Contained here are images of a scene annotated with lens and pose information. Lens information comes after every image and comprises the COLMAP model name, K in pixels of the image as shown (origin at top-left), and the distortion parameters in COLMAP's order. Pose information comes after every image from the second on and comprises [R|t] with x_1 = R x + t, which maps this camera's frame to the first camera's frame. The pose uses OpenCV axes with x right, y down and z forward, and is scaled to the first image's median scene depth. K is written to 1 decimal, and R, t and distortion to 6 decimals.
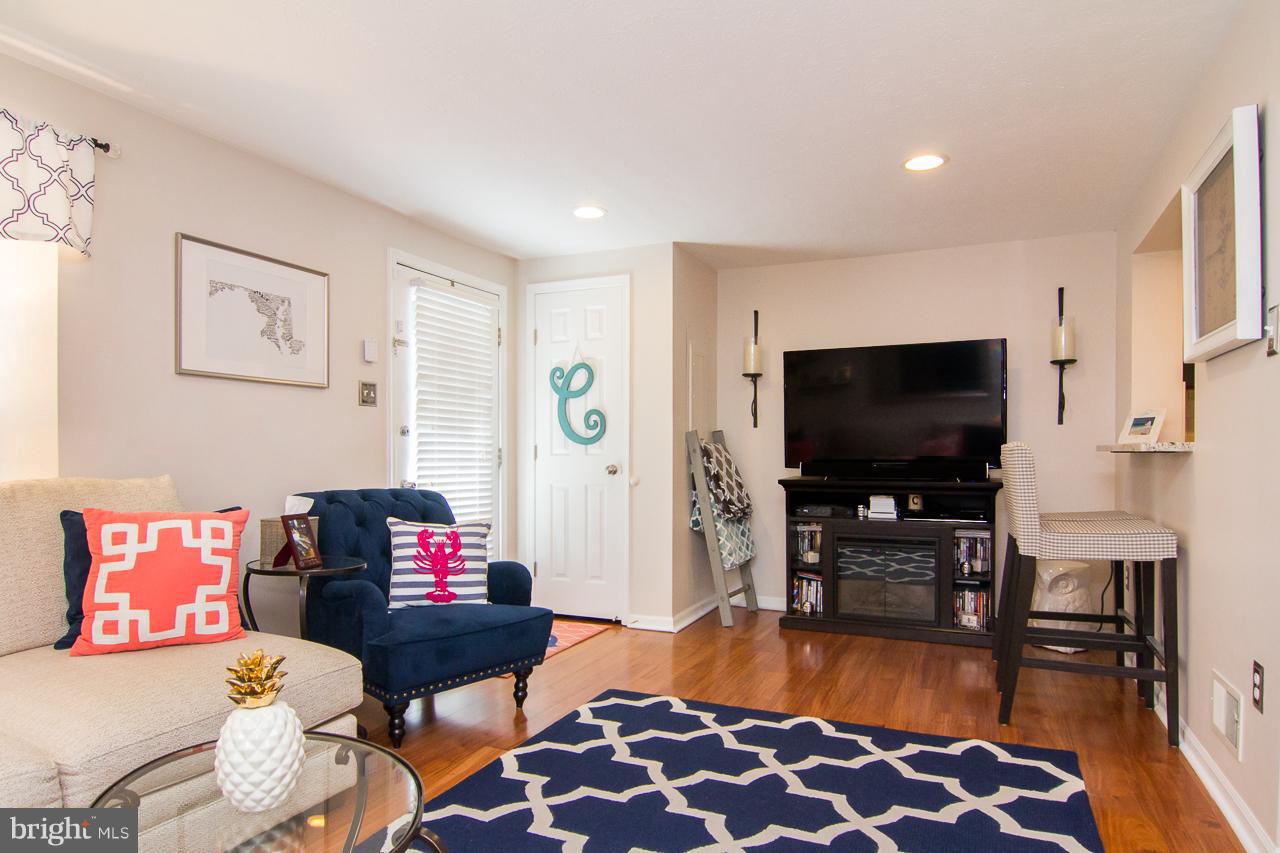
lens RADIAL K [[773.7, 0, 640.4], [0, 773.7, 425.2], [0, 0, 1]] dist [-0.002061, 0.000233]
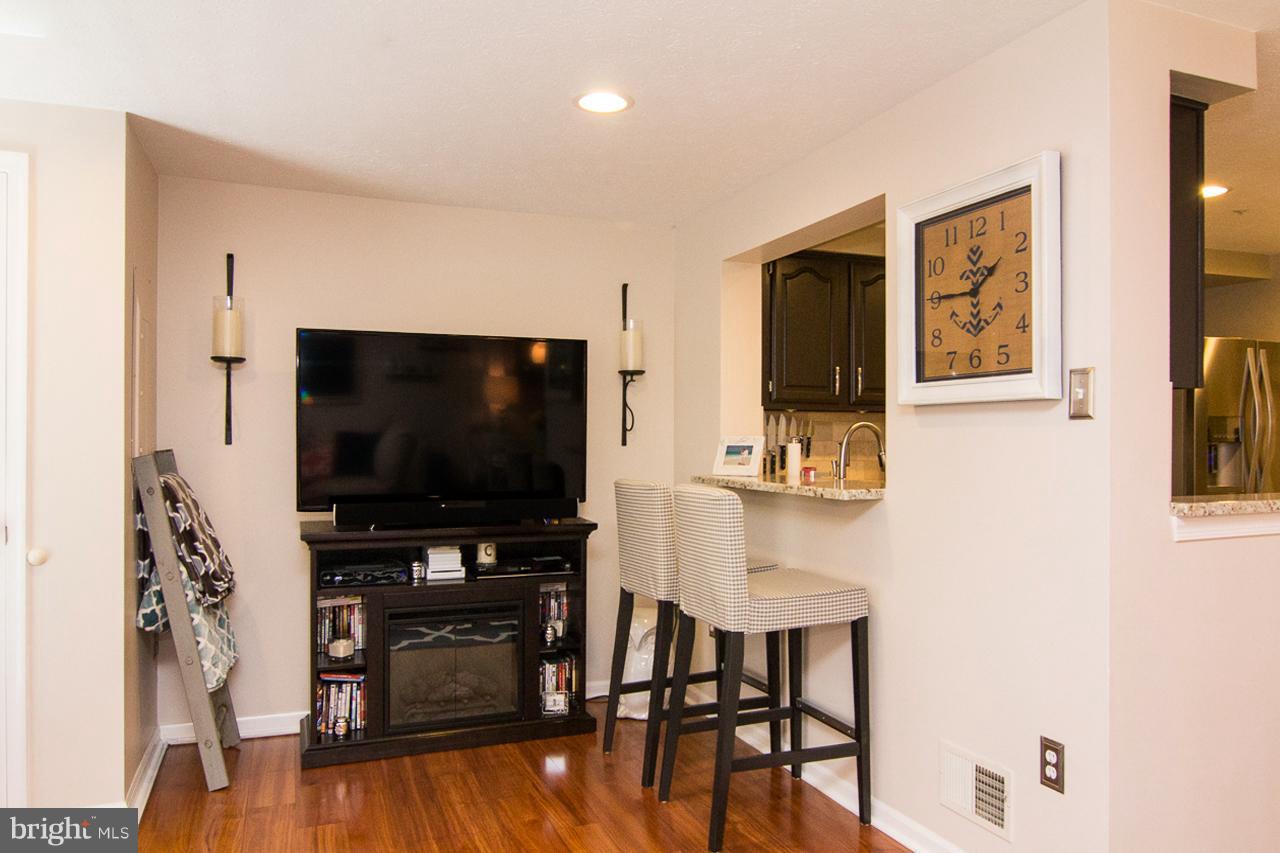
lens RADIAL K [[929.5, 0, 642.6], [0, 929.5, 422.0], [0, 0, 1]] dist [-0.017443, -0.005353]
pose [[0.686833, 0.016036, 0.726638, -0.180143], [-0.032978, 0.999414, 0.009116, -0.036525], [-0.726066, -0.030225, 0.686960, 0.284745]]
